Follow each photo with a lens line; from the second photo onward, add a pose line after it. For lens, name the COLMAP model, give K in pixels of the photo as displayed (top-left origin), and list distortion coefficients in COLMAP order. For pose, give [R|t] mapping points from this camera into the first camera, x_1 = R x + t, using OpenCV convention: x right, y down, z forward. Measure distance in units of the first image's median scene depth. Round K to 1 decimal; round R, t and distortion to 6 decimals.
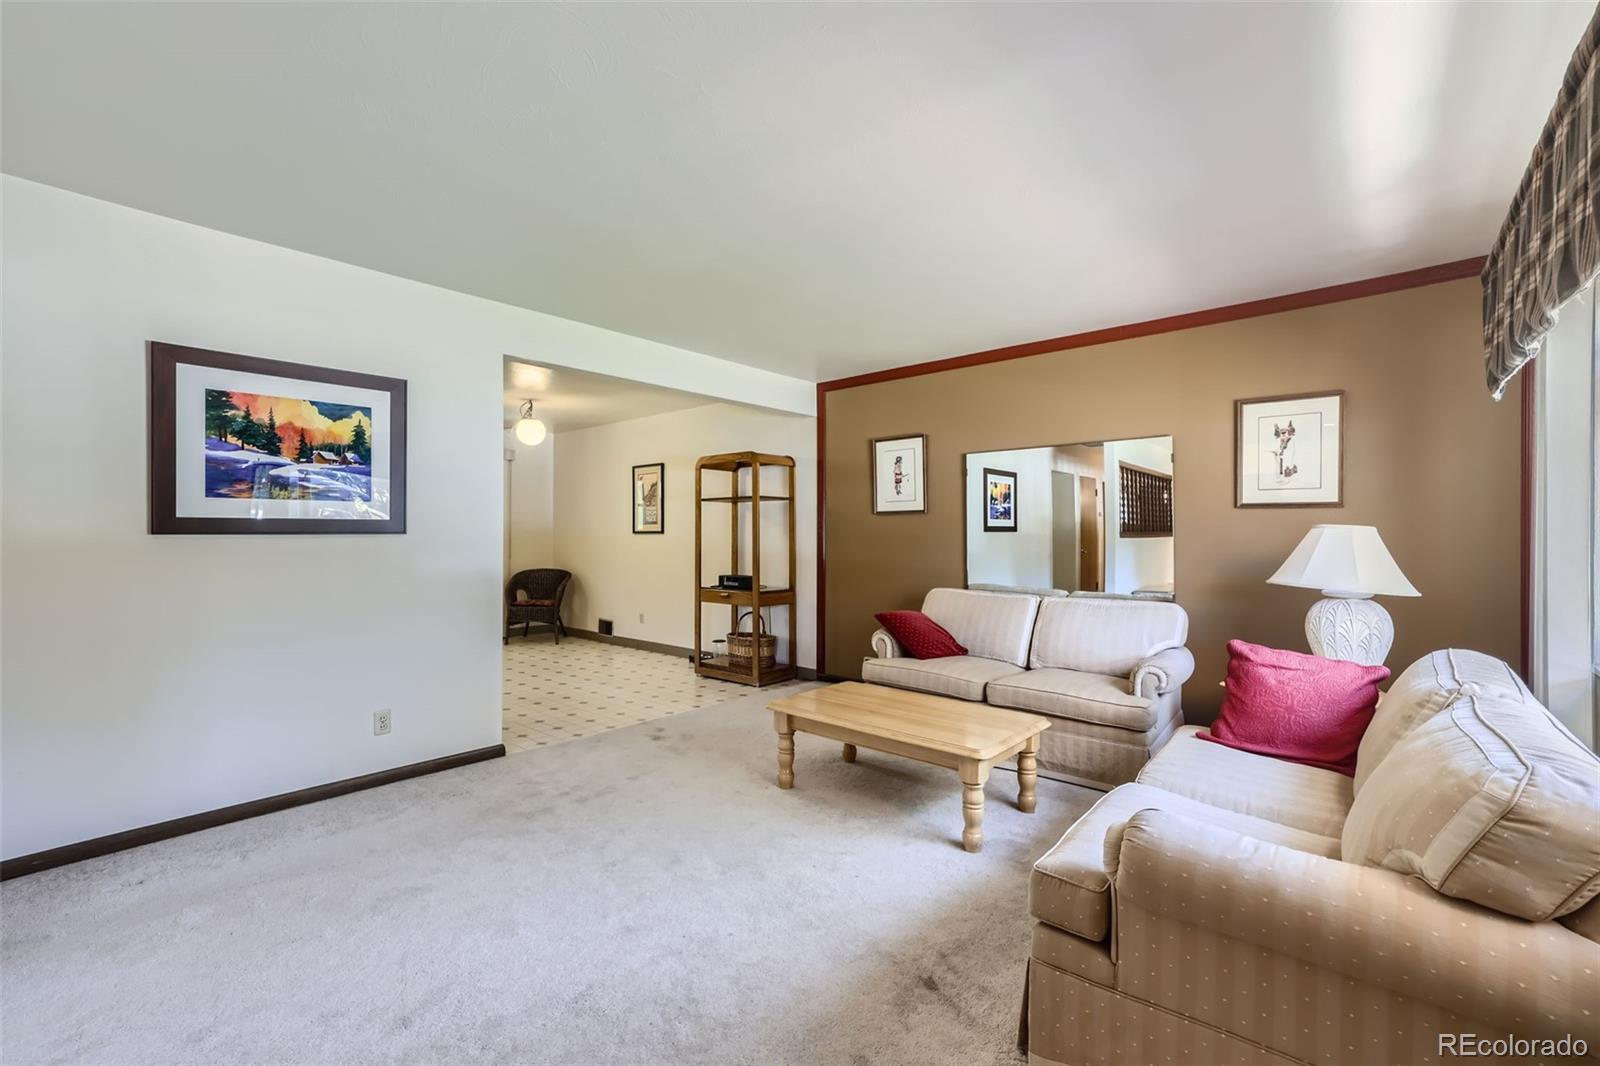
lens RADIAL K [[681.0, 0, 790.6], [0, 681.0, 534.3], [0, 0, 1]] dist [-0.030579, 0.020340]
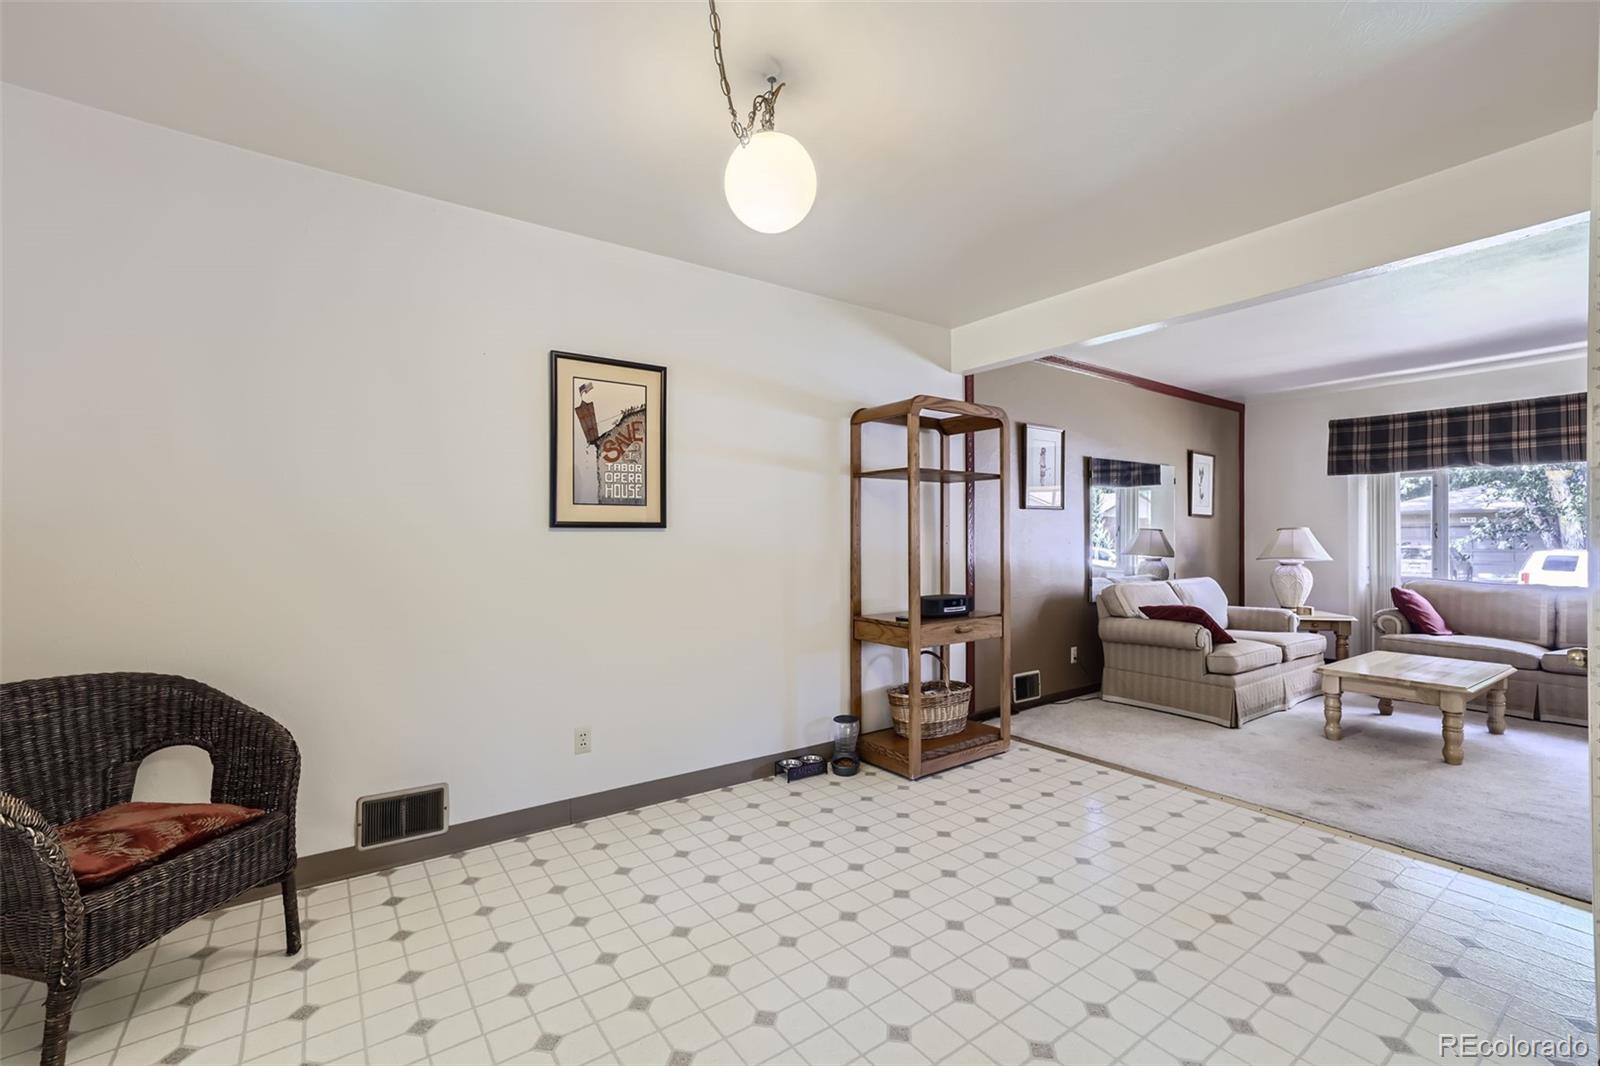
lens RADIAL K [[681.0, 0, 790.6], [0, 681.0, 534.3], [0, 0, 1]] dist [-0.030579, 0.020340]
pose [[0.226576, 0.001426, 0.973993, -0.685137], [-0.001997, 0.999998, -0.000999, 0.004145], [-0.973992, -0.001719, 0.226578, 0.942403]]
